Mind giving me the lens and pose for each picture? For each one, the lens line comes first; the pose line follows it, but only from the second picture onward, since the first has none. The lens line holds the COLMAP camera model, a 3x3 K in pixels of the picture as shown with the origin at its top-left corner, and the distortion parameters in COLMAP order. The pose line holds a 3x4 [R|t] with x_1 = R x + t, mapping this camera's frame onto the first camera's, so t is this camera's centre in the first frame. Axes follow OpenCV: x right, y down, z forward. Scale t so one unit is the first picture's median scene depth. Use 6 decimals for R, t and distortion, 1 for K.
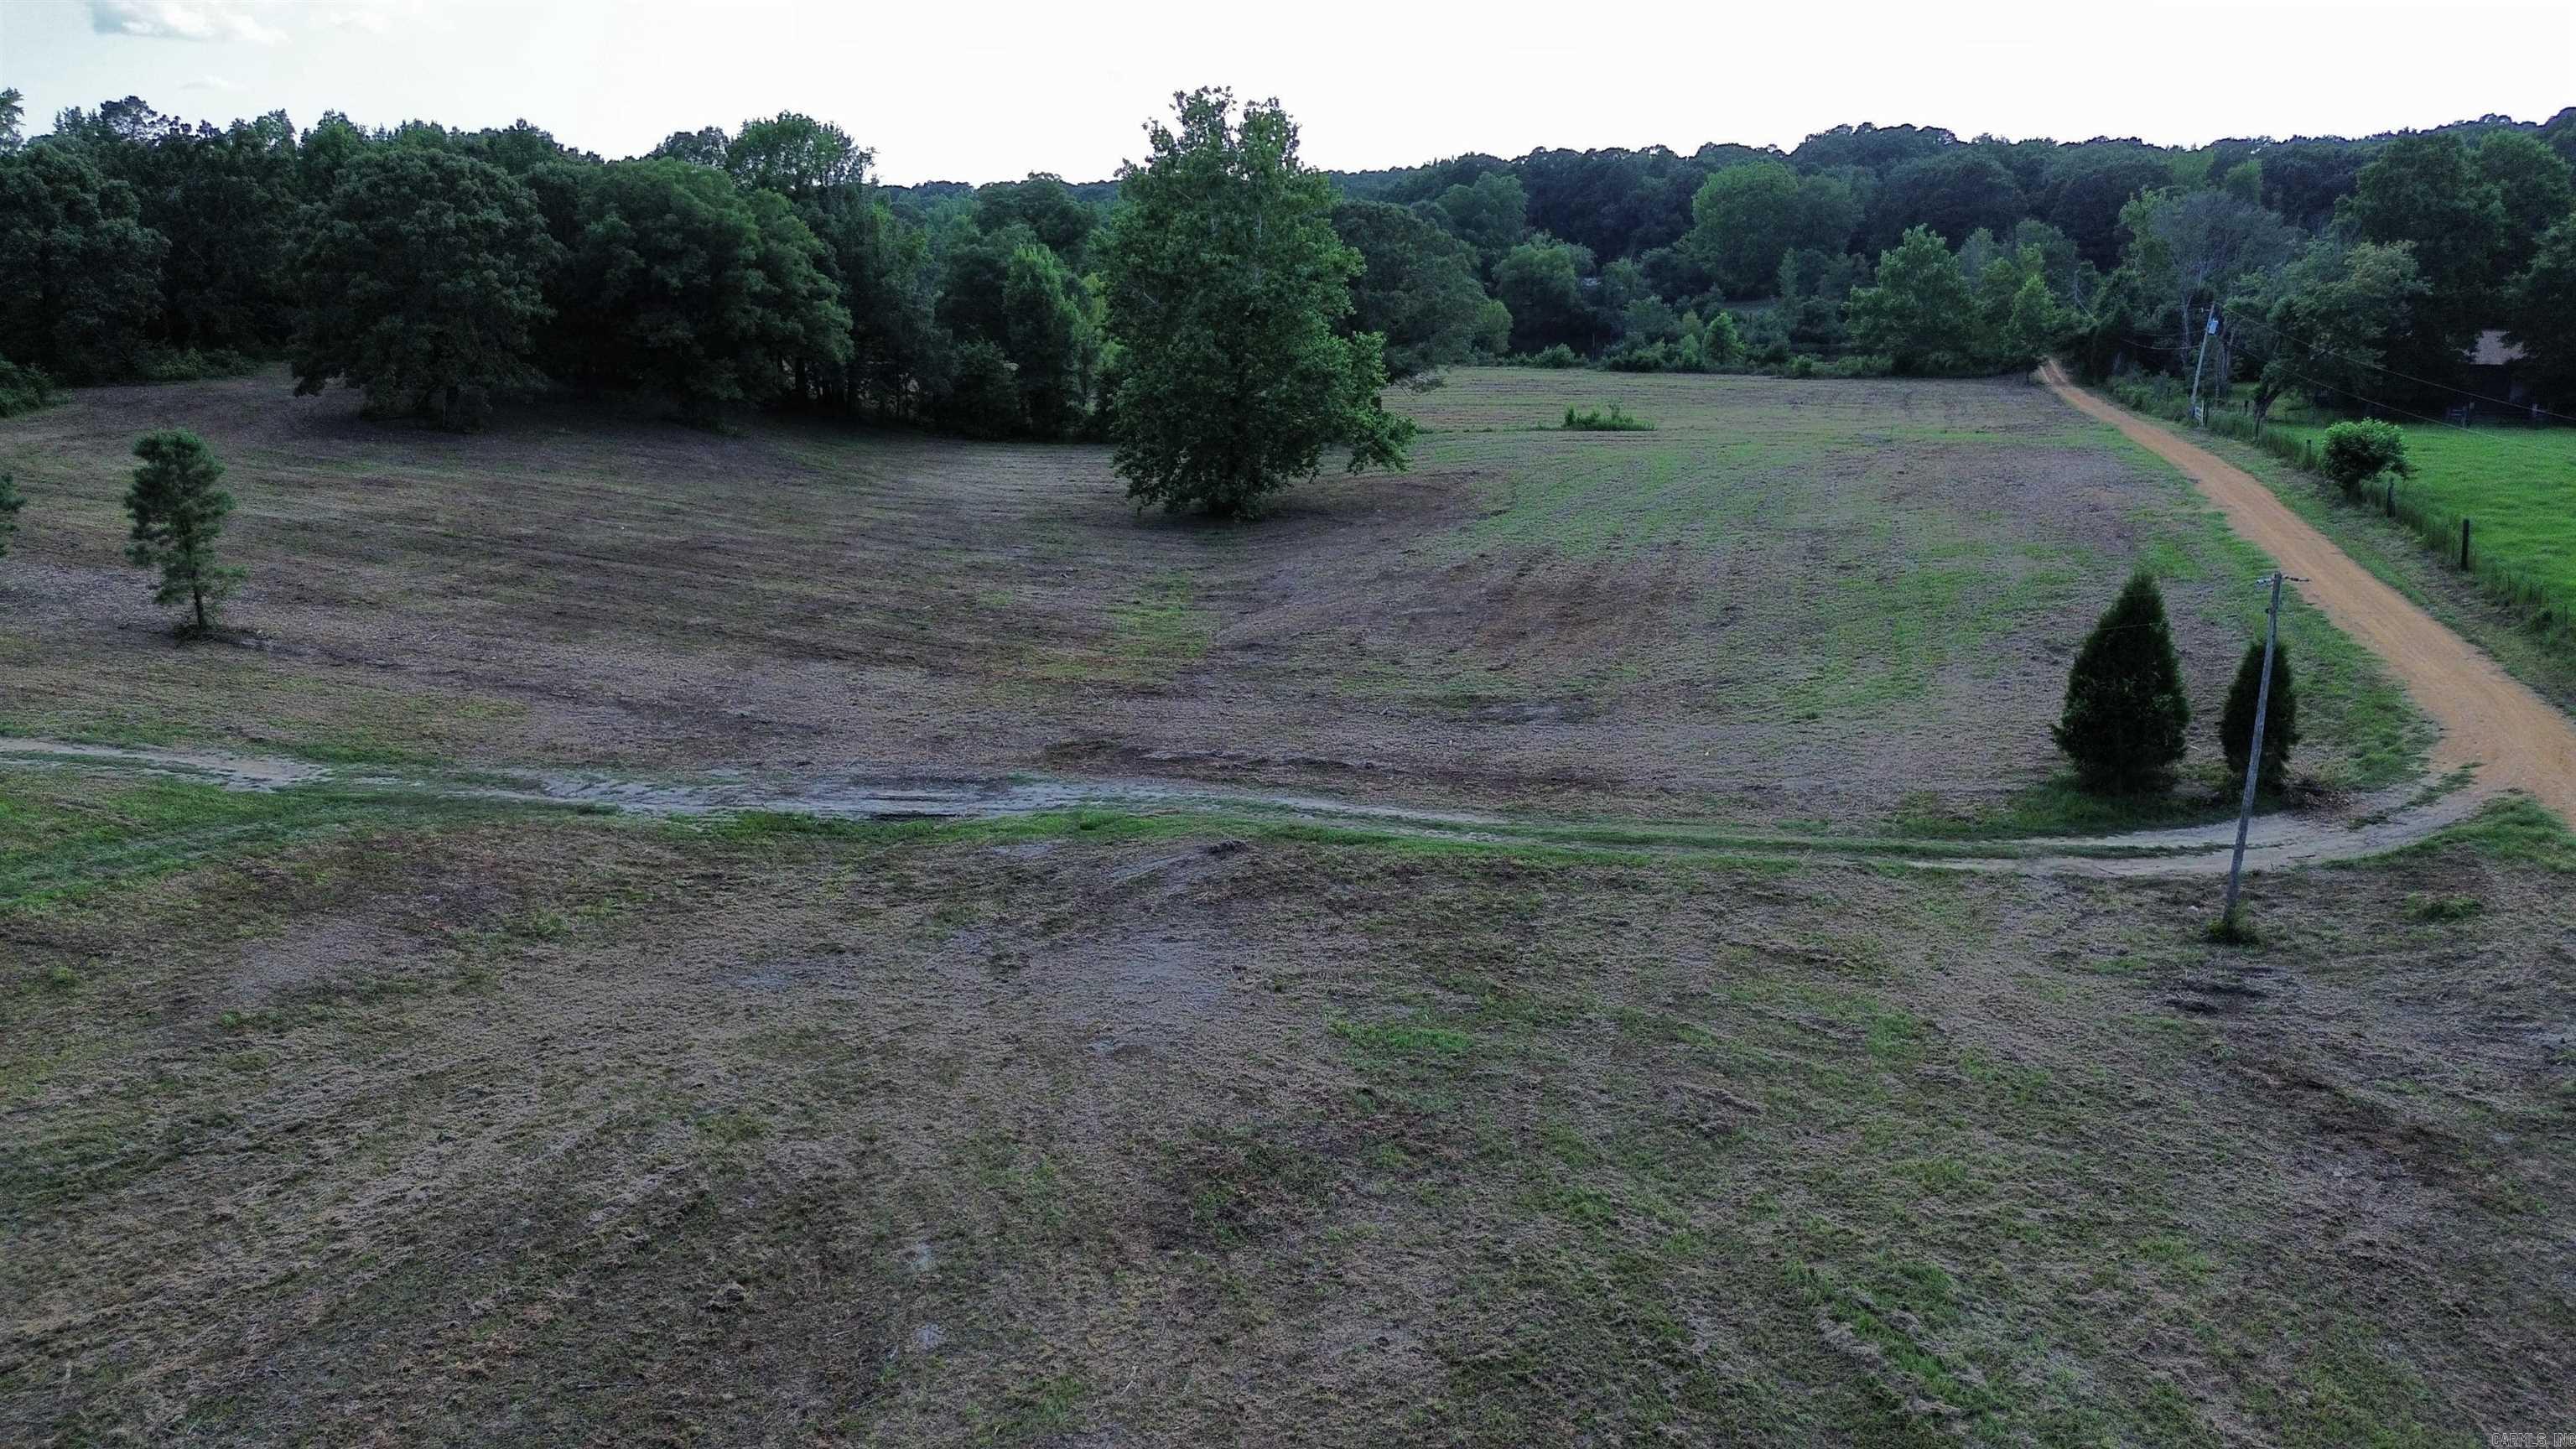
lens RADIAL K [[1825.4, 0, 1281.3], [0, 1825.4, 722.1], [0, 0, 1]] dist [0.070859, -0.063242]
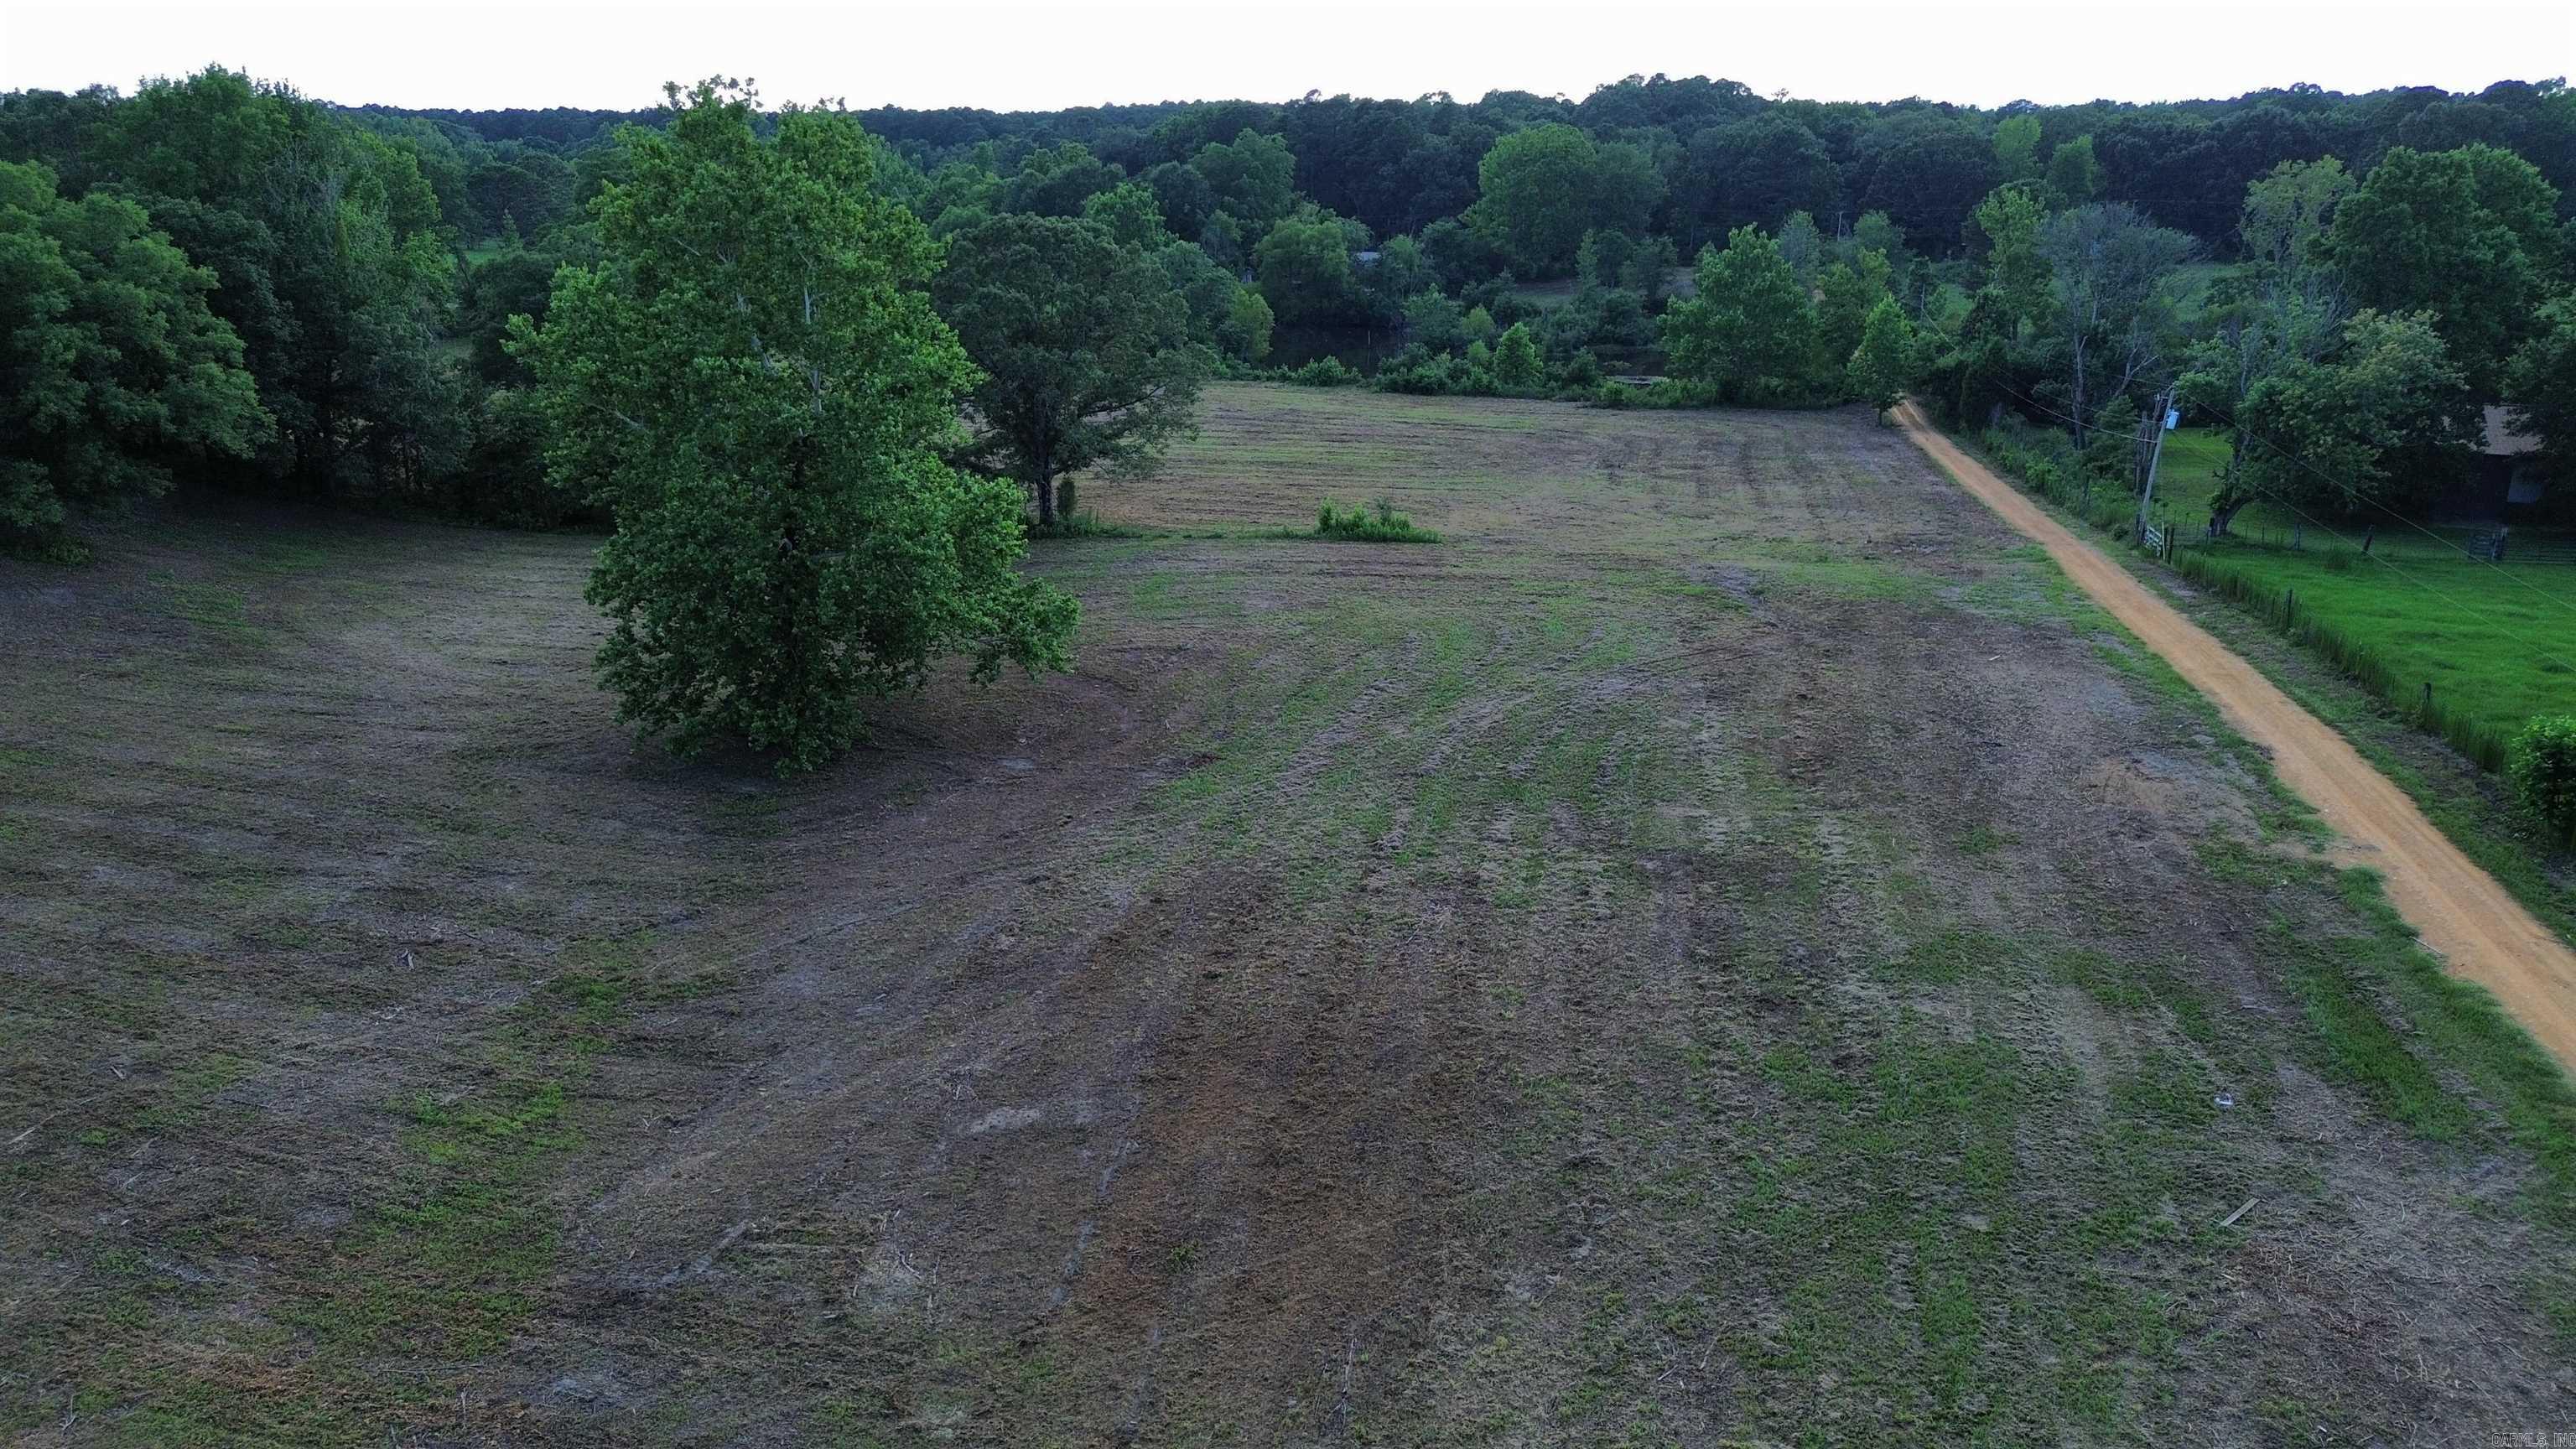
lens RADIAL K [[1825.4, 0, 1278.2], [0, 1825.4, 716.5], [0, 0, 1]] dist [0.070859, -0.063242]
pose [[0.993805, -0.016922, 0.109844, 0.071979], [0.013029, 0.999264, 0.036067, -0.145323], [-0.110373, -0.034413, 0.993294, 0.343401]]
